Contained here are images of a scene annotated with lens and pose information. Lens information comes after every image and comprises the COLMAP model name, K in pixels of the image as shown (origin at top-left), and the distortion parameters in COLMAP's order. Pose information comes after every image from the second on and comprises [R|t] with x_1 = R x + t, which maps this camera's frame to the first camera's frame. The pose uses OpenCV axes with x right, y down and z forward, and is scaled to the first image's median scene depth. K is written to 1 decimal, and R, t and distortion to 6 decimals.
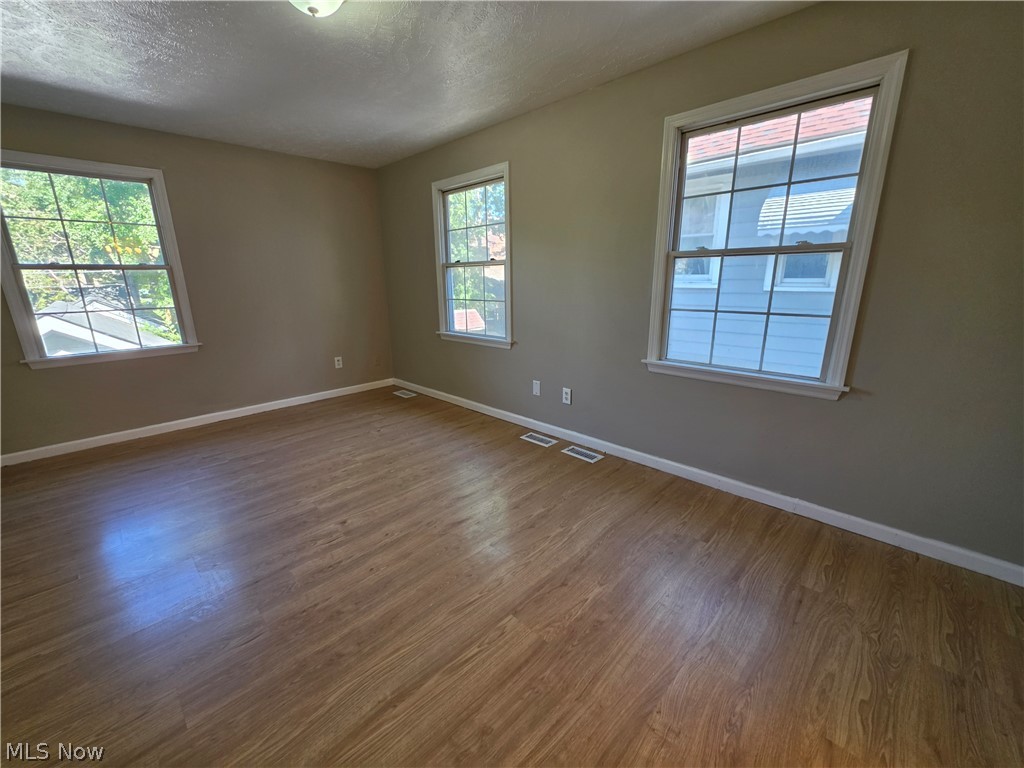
lens RADIAL K [[404.4, 0, 507.8], [0, 404.4, 388.4], [0, 0, 1]] dist [-0.012347, 0.000449]
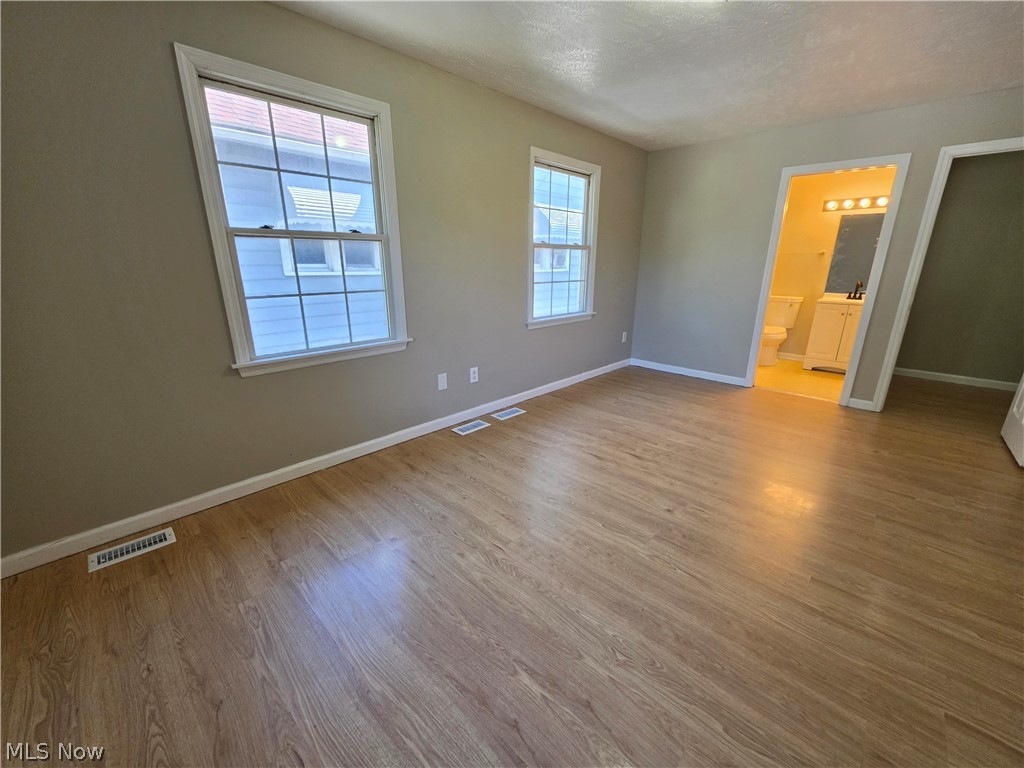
lens RADIAL K [[417.4, 0, 506.8], [0, 417.4, 386.7], [0, 0, 1]] dist [-0.001993, 0.000041]
pose [[-0.001001, -0.279998, 0.960000, -0.906909], [0.256612, 0.927782, 0.270869, -0.226194], [-0.966514, 0.246619, 0.070922, 0.862778]]
